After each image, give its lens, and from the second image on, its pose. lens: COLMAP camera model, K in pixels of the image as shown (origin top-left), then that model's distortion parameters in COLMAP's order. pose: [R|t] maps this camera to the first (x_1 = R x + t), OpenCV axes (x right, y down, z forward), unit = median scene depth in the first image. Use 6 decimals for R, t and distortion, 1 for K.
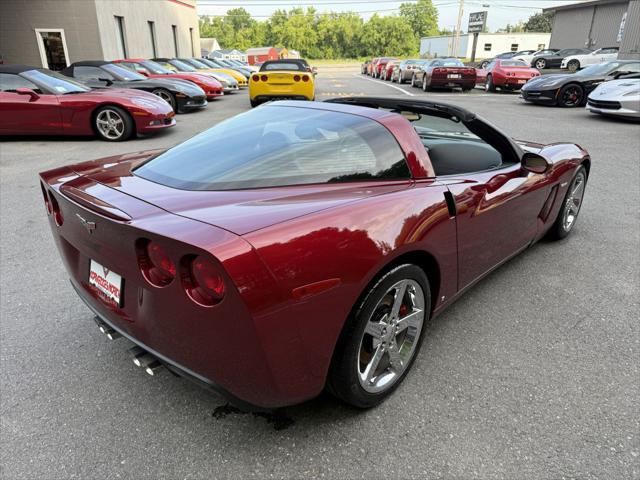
lens RADIAL K [[456.5, 0, 321.0], [0, 456.5, 239.1], [0, 0, 1]] dist [0.006543, -0.013688]
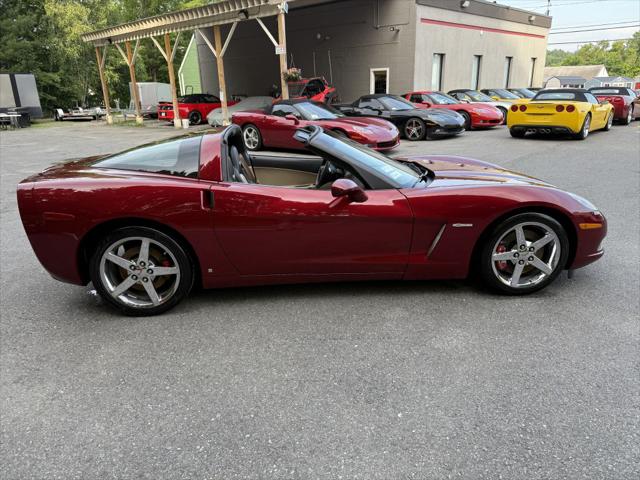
lens RADIAL K [[455.6, 0, 322.9], [0, 455.6, 238.2], [0, 0, 1]] dist [-0.001429, -0.003044]
pose [[0.719958, 0.191814, -0.666984, 0.253352], [-0.230556, 0.972571, 0.030828, -0.018847], [0.654602, 0.131582, 0.744434, 0.047081]]
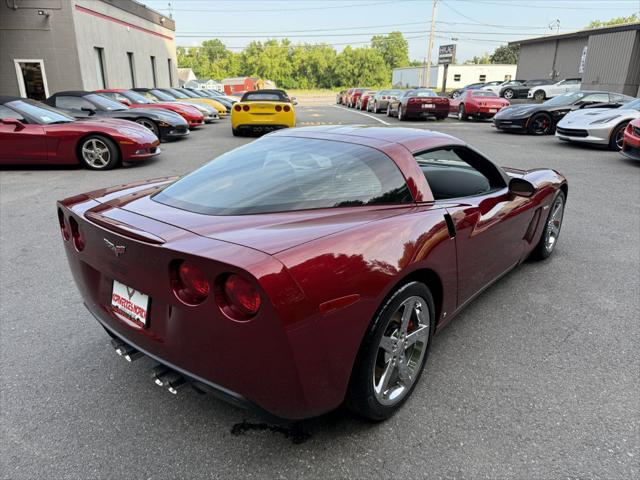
lens RADIAL K [[456.2, 0, 317.9], [0, 456.2, 241.0], [0, 0, 1]] dist [0.020840, -0.034161]
pose [[0.998893, -0.013226, 0.045138, -0.013334], [0.015662, 0.998416, -0.054035, 0.002065], [-0.044352, 0.054682, 0.997518, -0.010175]]
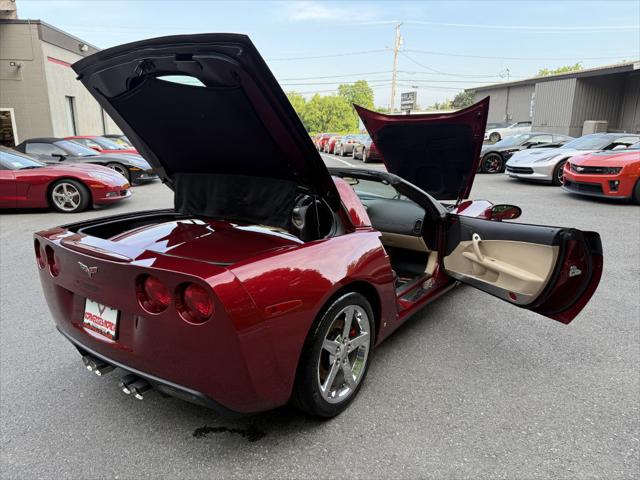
lens RADIAL K [[451.4, 0, 320.0], [0, 451.4, 240.0], [0, 0, 1]] dist [0.062707, -0.090697]
pose [[0.993485, -0.033687, 0.108874, -0.004933], [0.049218, 0.988458, -0.143280, 0.013139], [-0.102790, 0.147705, 0.983675, -0.036212]]
